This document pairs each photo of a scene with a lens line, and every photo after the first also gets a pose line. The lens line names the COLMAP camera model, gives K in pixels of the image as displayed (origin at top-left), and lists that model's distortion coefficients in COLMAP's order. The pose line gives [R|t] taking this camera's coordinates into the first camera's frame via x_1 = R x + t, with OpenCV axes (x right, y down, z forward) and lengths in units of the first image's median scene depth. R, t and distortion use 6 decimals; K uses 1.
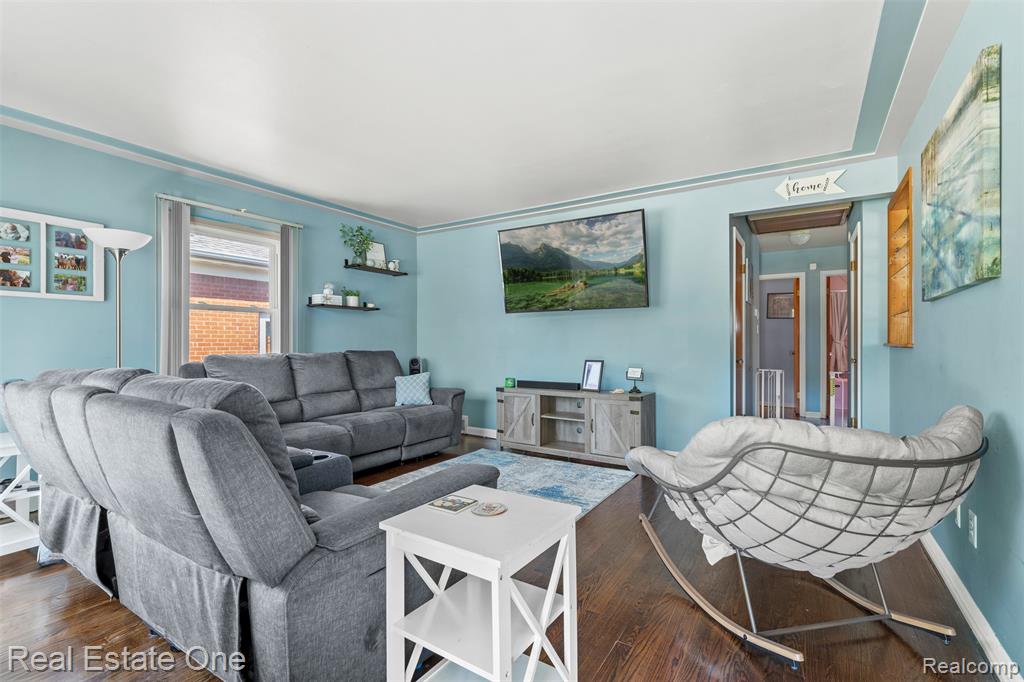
lens RADIAL K [[465.0, 0, 509.5], [0, 465.0, 343.6], [0, 0, 1]] dist [0.010369, 0.000317]
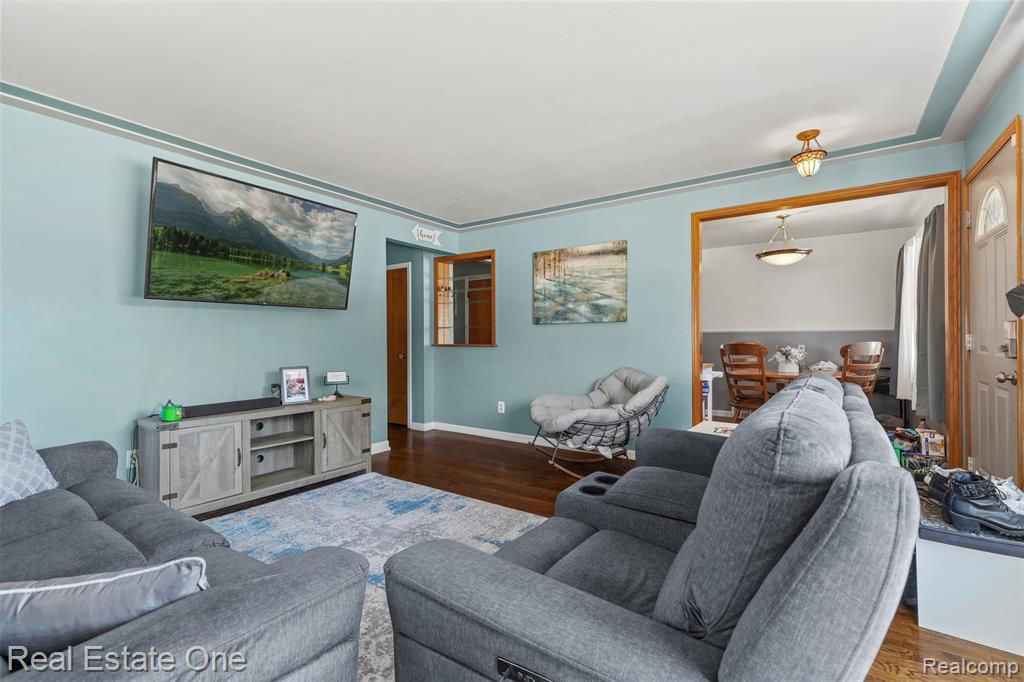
lens RADIAL K [[465.0, 0, 512.7], [0, 465.0, 338.9], [0, 0, 1]] dist [0.010369, 0.000317]
pose [[0.033860, 0.001505, 0.999425, -0.667688], [0.006091, 0.999980, -0.001713, -0.011612], [-0.999408, 0.006145, 0.033850, 0.590818]]
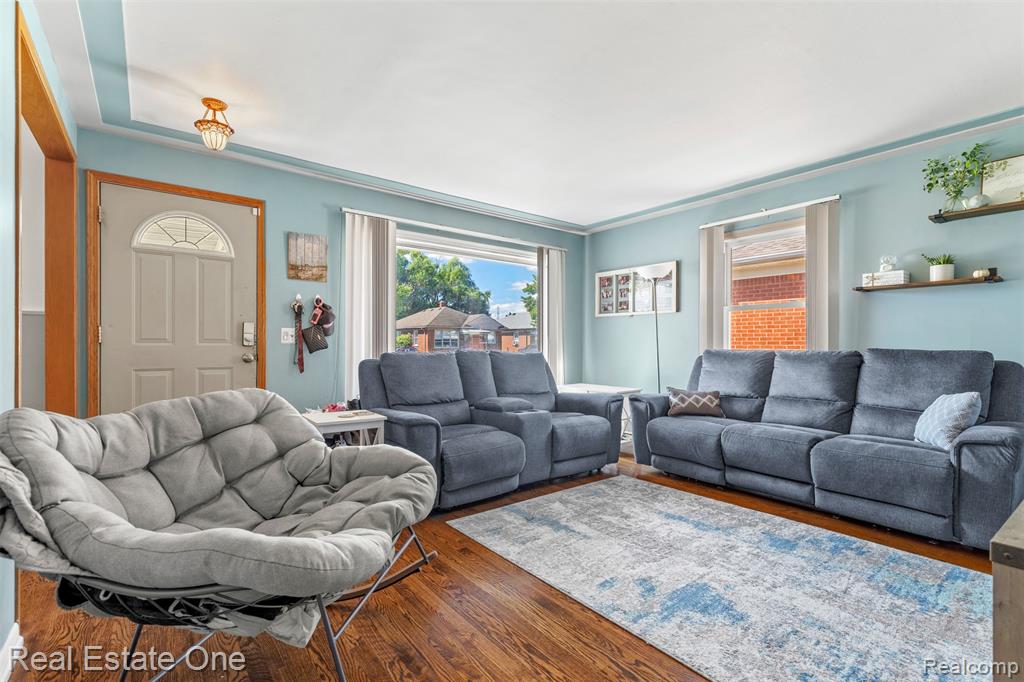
lens RADIAL K [[465.0, 0, 520.1], [0, 465.0, 344.1], [0, 0, 1]] dist [0.010369, 0.000317]
pose [[-0.309497, -0.001740, -0.950899, 0.540398], [-0.001569, 0.999998, -0.001319, 0.010662], [0.950899, 0.001084, -0.309499, 0.763016]]
